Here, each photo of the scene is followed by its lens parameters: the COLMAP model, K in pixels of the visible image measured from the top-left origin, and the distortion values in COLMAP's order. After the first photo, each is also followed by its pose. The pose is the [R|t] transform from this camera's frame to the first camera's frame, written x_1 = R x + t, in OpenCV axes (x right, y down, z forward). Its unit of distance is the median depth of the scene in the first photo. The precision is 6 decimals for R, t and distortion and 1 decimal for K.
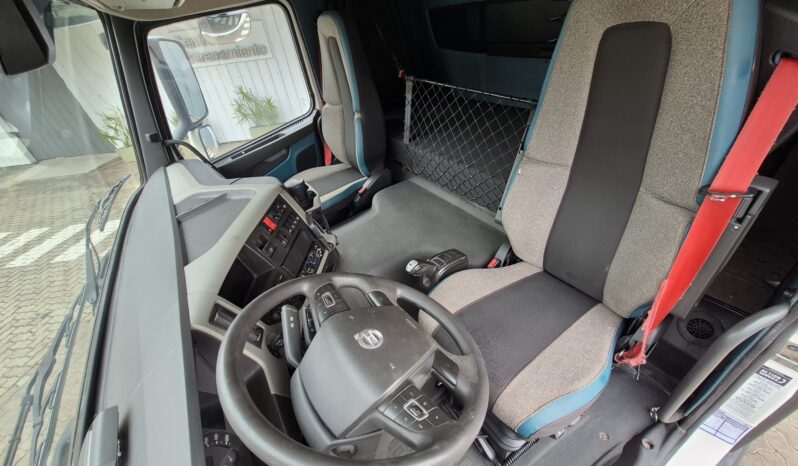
lens RADIAL K [[316.6, 0, 394.7], [0, 316.6, 233.1], [0, 0, 1]] dist [0.026680, -0.000025]
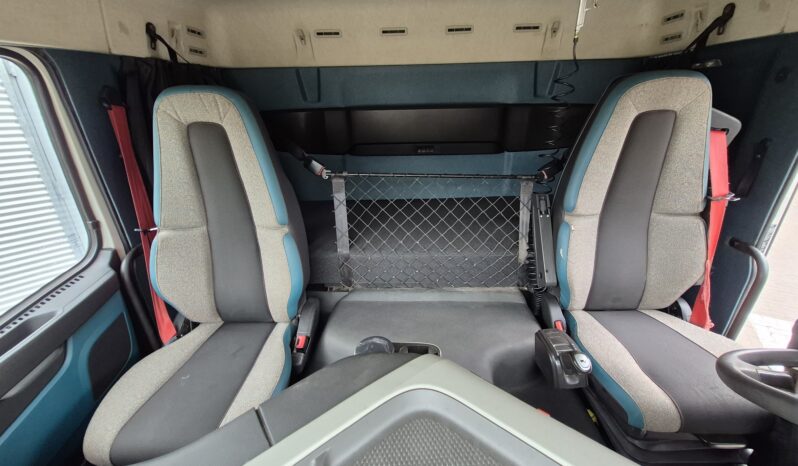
lens RADIAL K [[318.6, 0, 416.6], [0, 318.6, 231.2], [0, 0, 1]] dist [-0.000287, -0.000352]
pose [[0.569066, -0.178220, 0.802746, -0.414183], [0.439446, 0.891044, -0.113700, -0.152510], [-0.695019, 0.417466, 0.585381, 0.378740]]
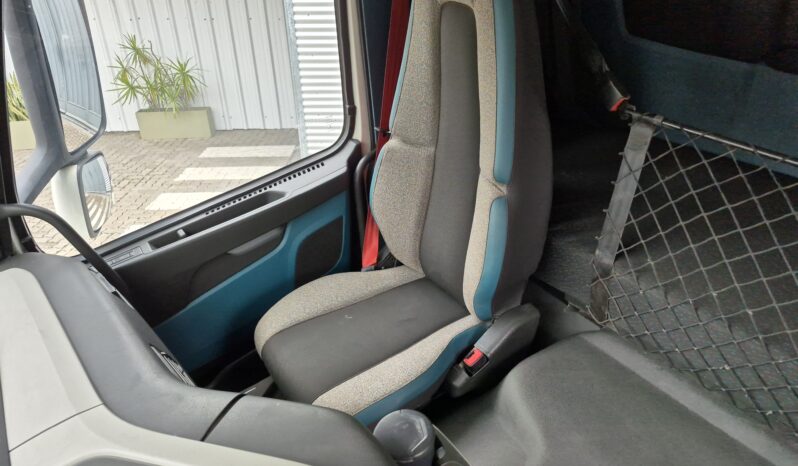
lens RADIAL K [[563.3, 0, 399.0], [0, 563.3, 233.0], [0, 0, 1]] dist [0.178454, -0.267538]
pose [[0.994681, 0.092589, 0.045143, -0.233906], [-0.085704, 0.987001, -0.135955, -0.178407], [-0.057144, 0.131363, 0.989686, 0.258597]]
